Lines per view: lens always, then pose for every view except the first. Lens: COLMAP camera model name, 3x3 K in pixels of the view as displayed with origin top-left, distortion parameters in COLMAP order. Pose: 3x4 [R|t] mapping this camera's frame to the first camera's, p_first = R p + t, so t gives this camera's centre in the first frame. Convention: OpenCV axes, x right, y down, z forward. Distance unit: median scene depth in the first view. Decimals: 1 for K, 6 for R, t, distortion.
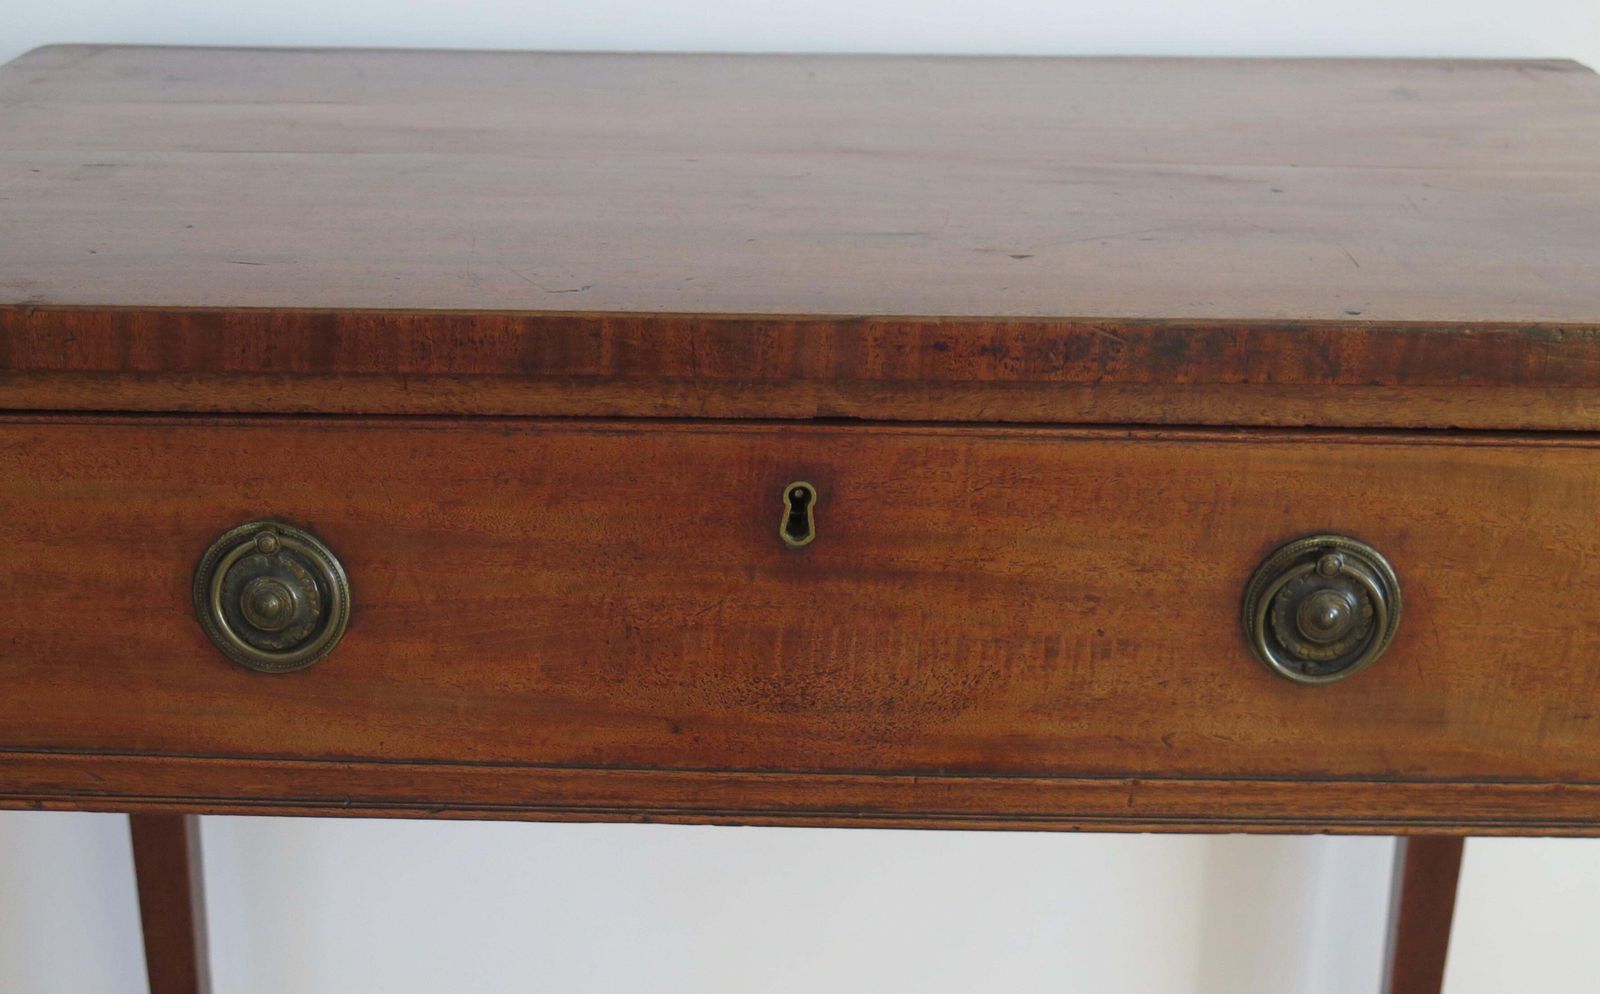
lens RADIAL K [[2518.6, 0, 745.0], [0, 2518.6, 685.0], [0, 0, 1]] dist [-0.044342, 0.049457]
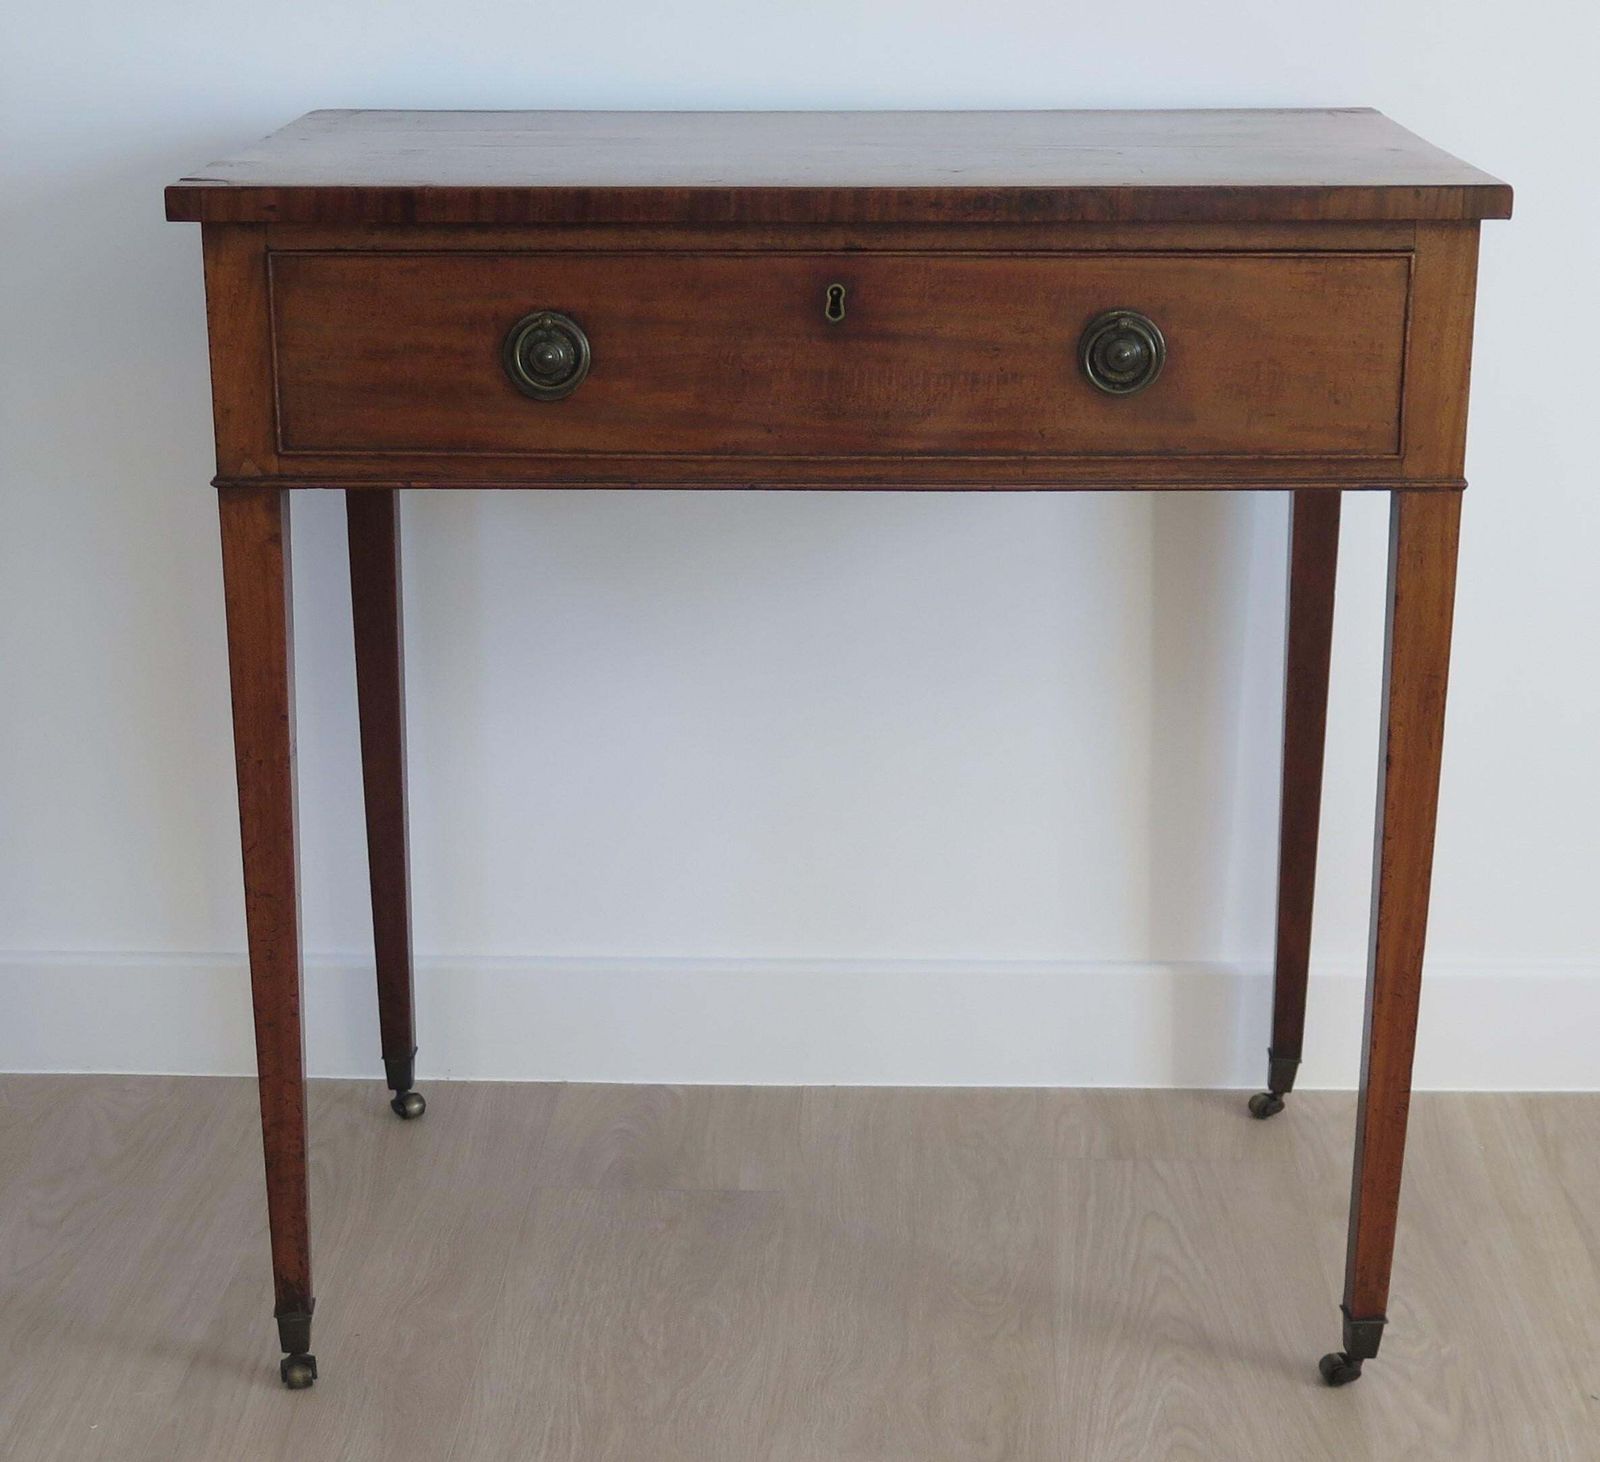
lens RADIAL K [[2713.7, 0, 800.0], [0, 2713.7, 731.0], [0, 0, 1]] dist [-0.000458, -0.050470]
pose [[0.999957, -0.009234, -0.001169, -0.005066], [0.009128, 0.997439, -0.070931, 0.378768], [0.001821, 0.070918, 0.997481, -0.943837]]
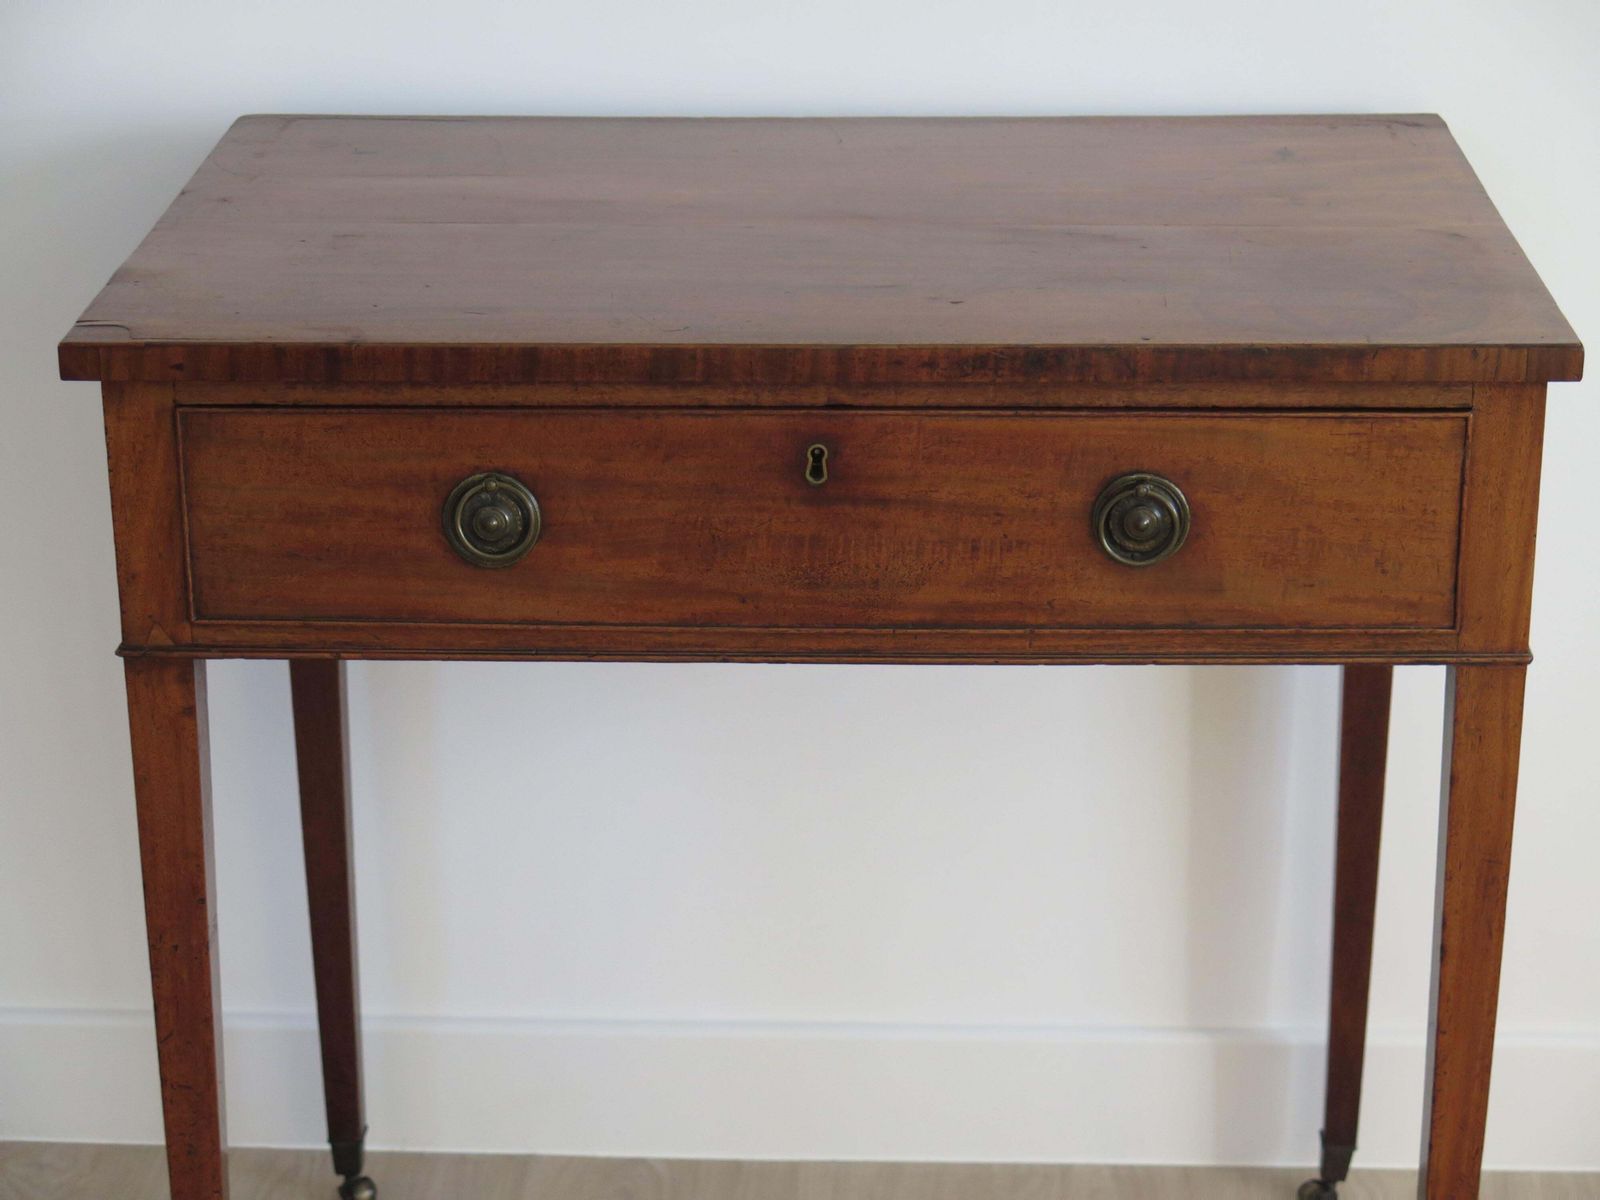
lens RADIAL K [[3048.0, 0, 800.0], [0, 3048.0, 600.0], [0, 0, 1]] dist [-0.008791, -0.035647]
pose [[0.999909, -0.010586, -0.008381, 0.025461], [0.010241, 0.999143, -0.040109, 0.097303], [0.008799, 0.040019, 0.999160, -0.953096]]
